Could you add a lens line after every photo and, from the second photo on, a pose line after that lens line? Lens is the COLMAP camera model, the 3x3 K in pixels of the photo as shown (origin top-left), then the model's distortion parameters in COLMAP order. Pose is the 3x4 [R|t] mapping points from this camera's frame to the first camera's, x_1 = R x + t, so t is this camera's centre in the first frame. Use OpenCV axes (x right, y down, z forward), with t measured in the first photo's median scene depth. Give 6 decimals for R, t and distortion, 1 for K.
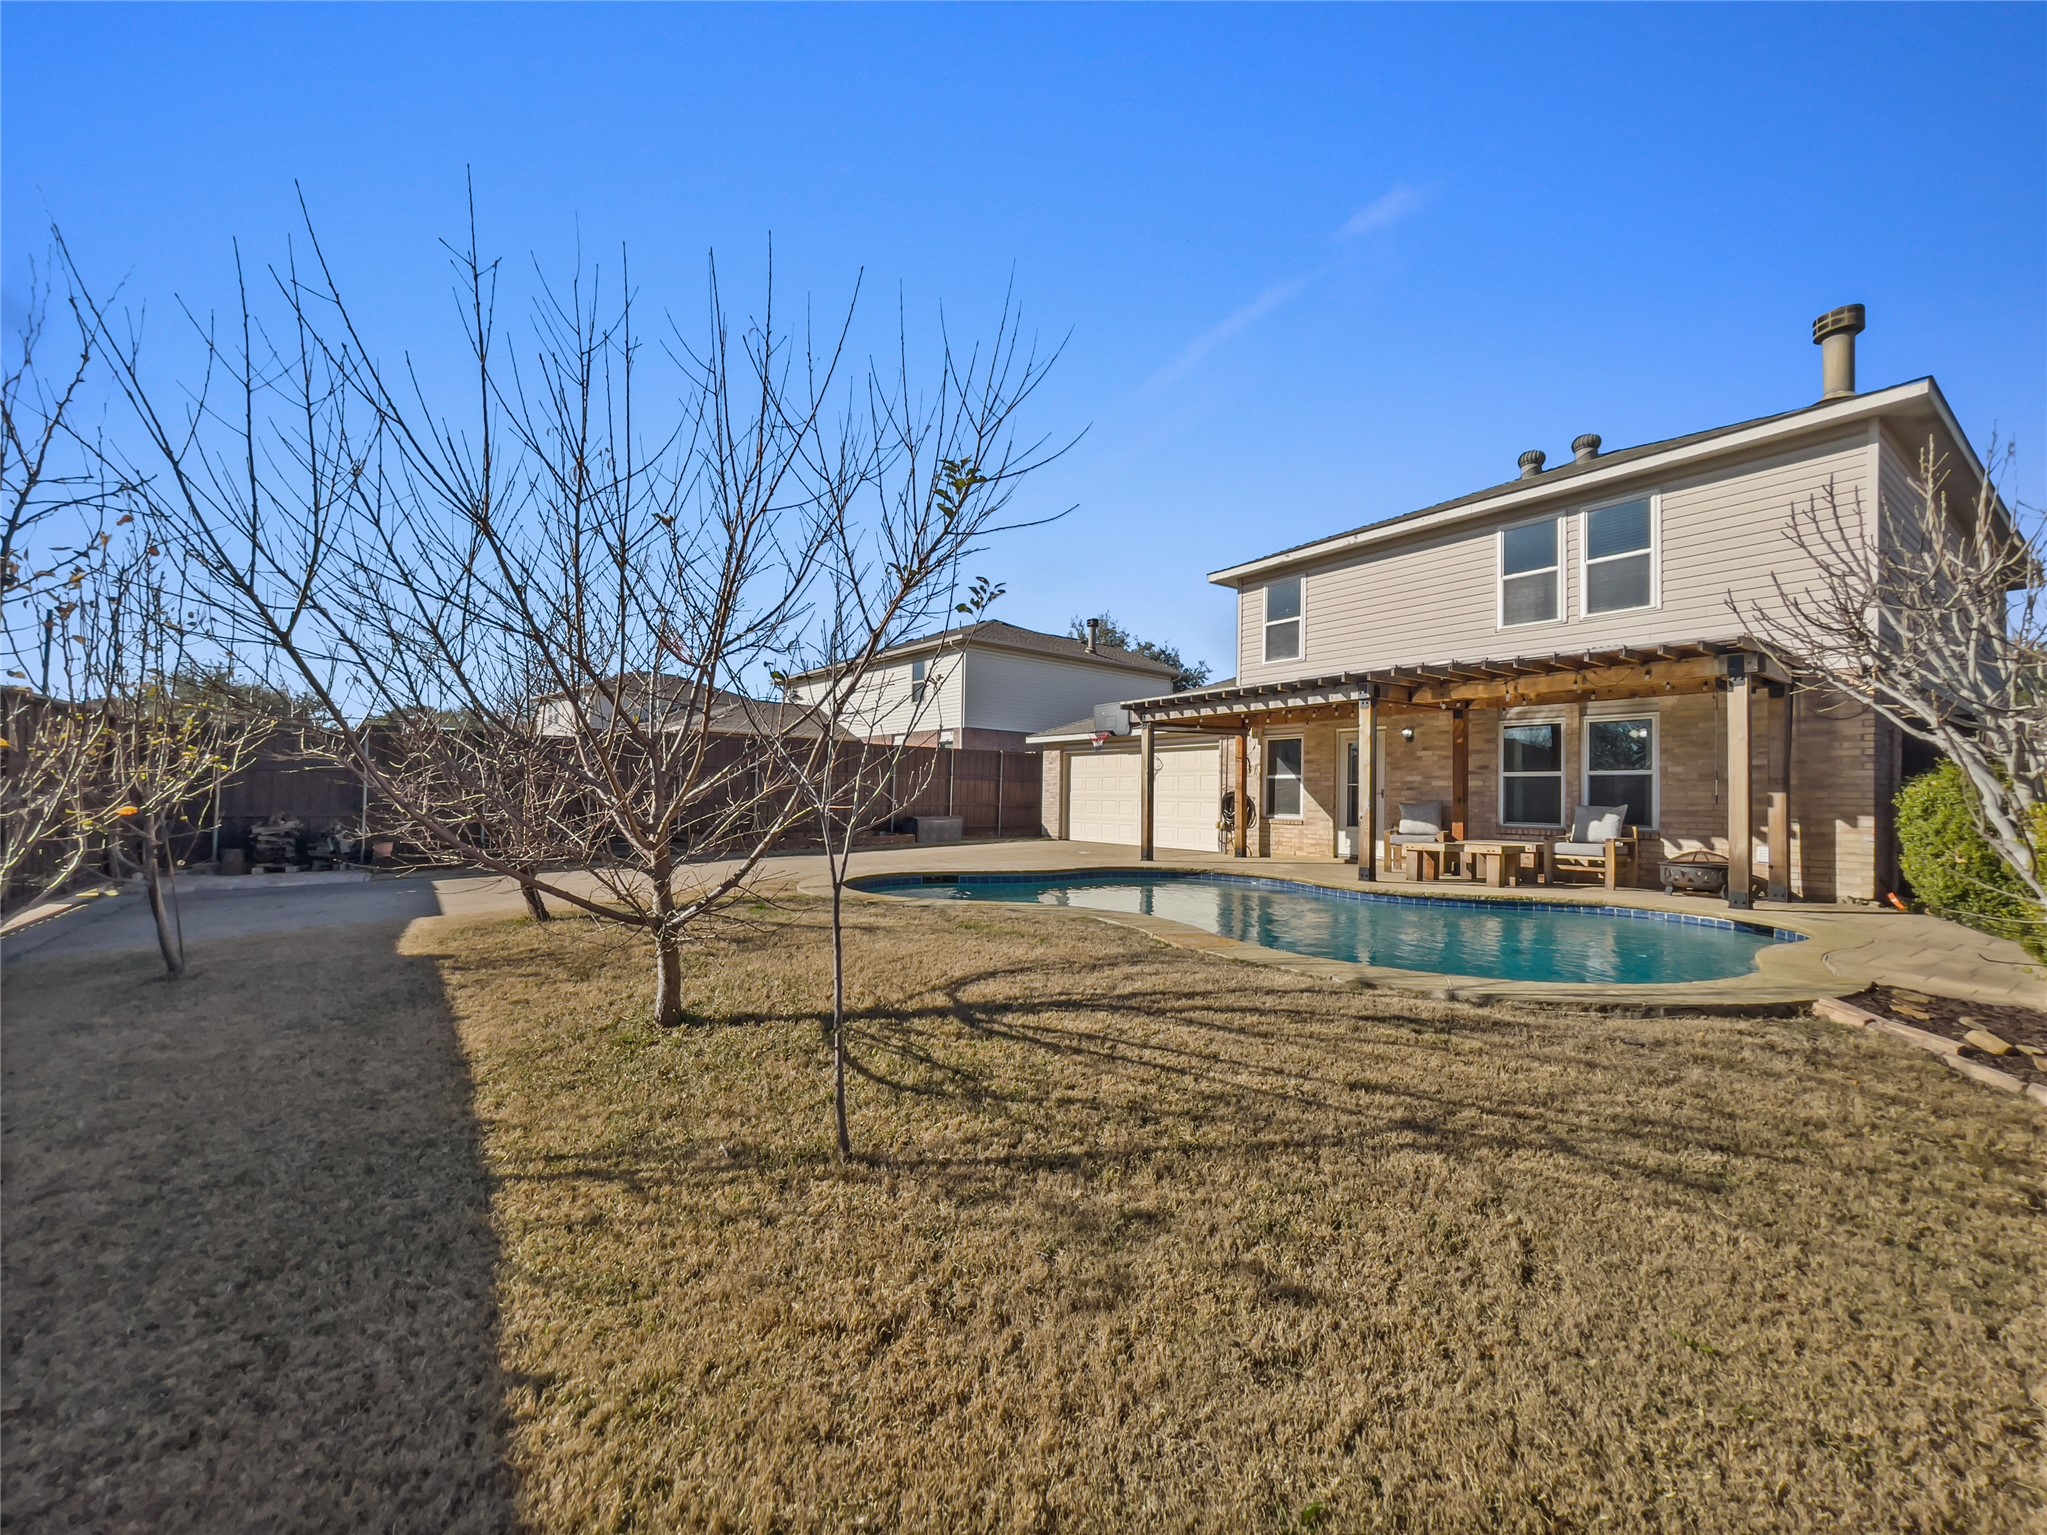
lens RADIAL K [[843.9, 0, 1015.2], [0, 843.9, 787.7], [0, 0, 1]] dist [0.000705, -0.000708]
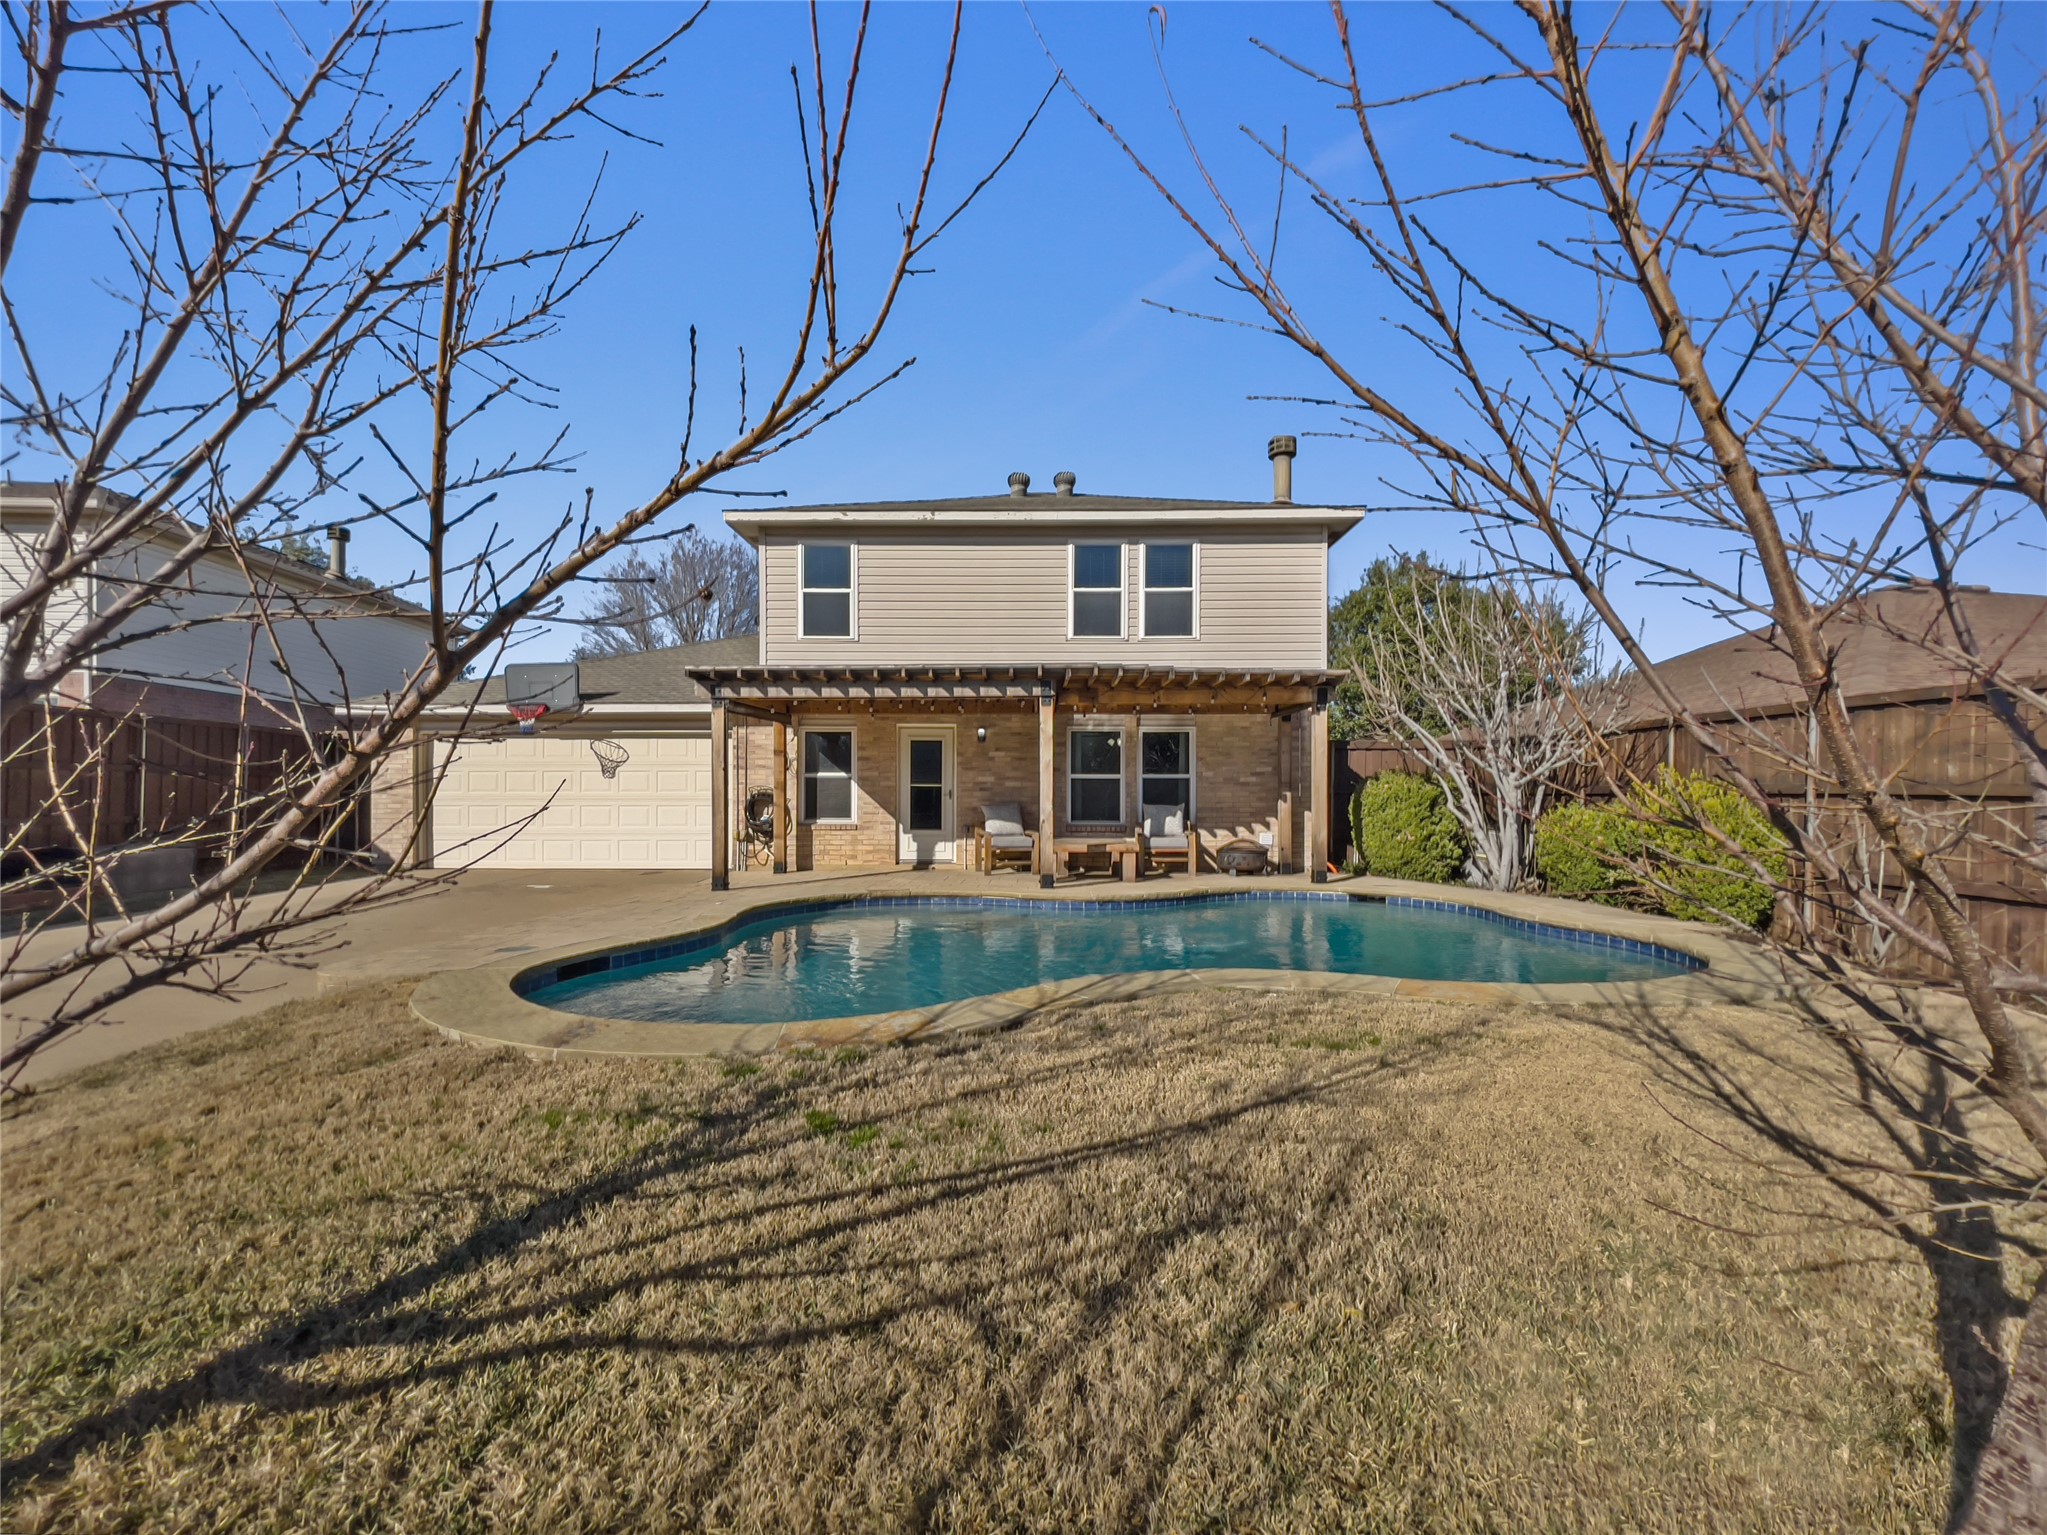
lens RADIAL K [[843.9, 0, 1004.7], [0, 843.9, 827.4], [0, 0, 1]] dist [0.000705, -0.000708]
pose [[0.600275, -0.043136, 0.798629, -0.285493], [-0.002629, 0.998433, 0.055904, -0.008749], [-0.799789, -0.035658, 0.599221, 0.368258]]
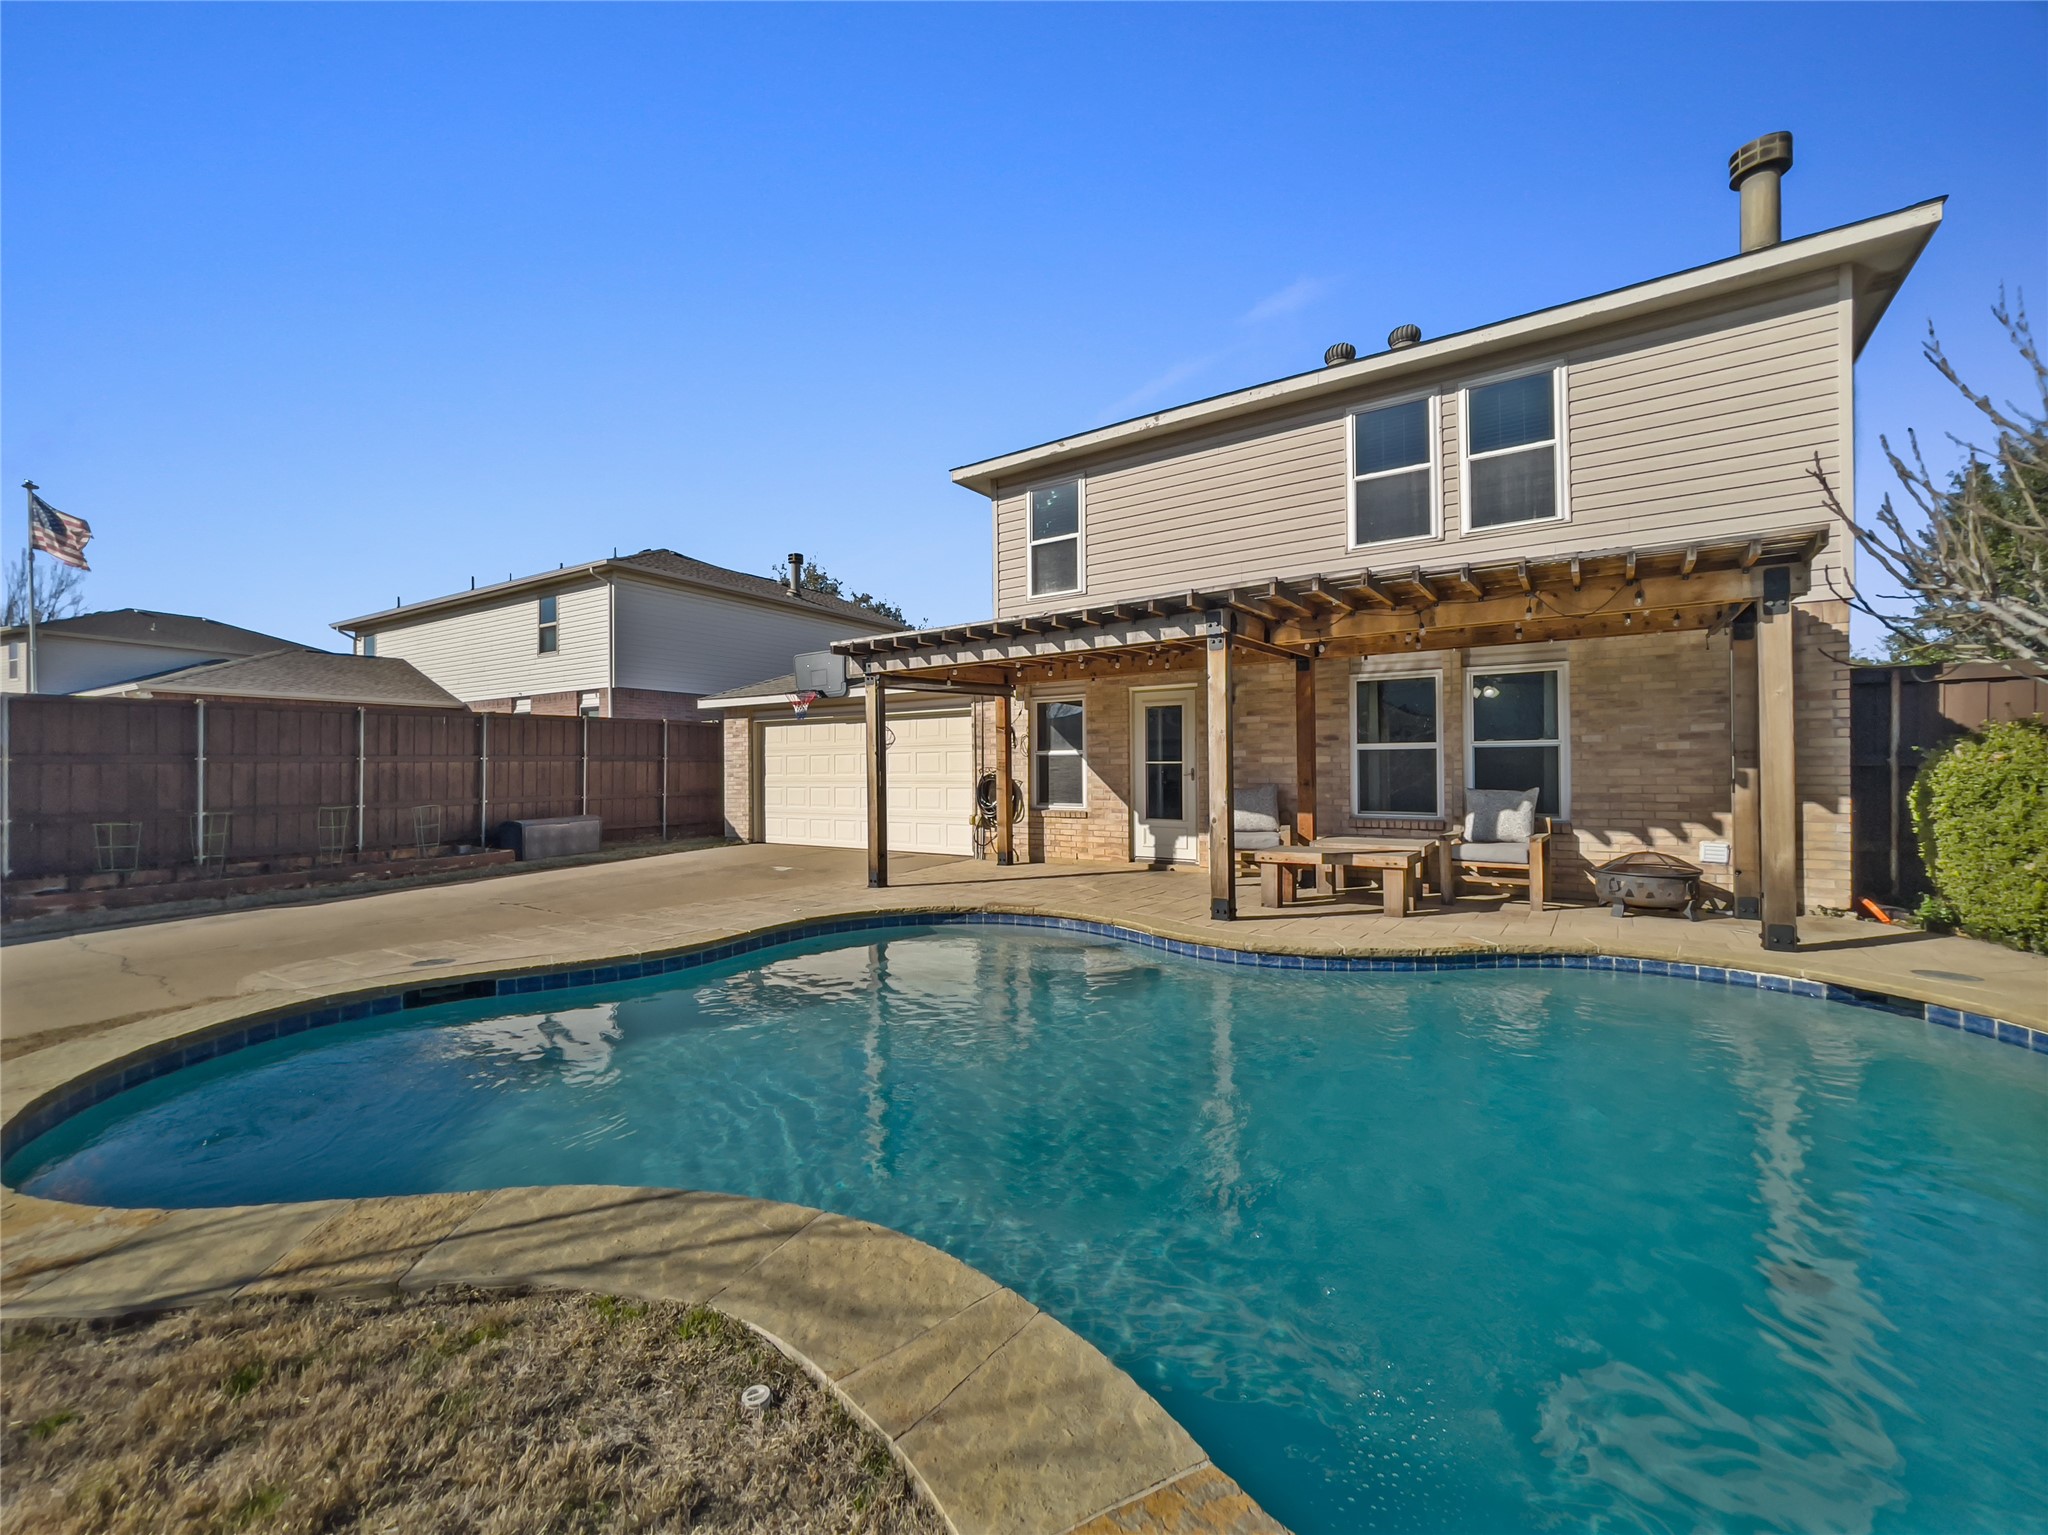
lens RADIAL K [[844.3, 0, 1021.5], [0, 844.3, 766.2], [0, 0, 1]] dist [0.000705, -0.000708]
pose [[0.942947, -0.025987, 0.331926, 0.046466], [0.021544, 0.999622, 0.017060, -0.015514], [-0.332244, -0.008936, 0.943151, 0.346933]]
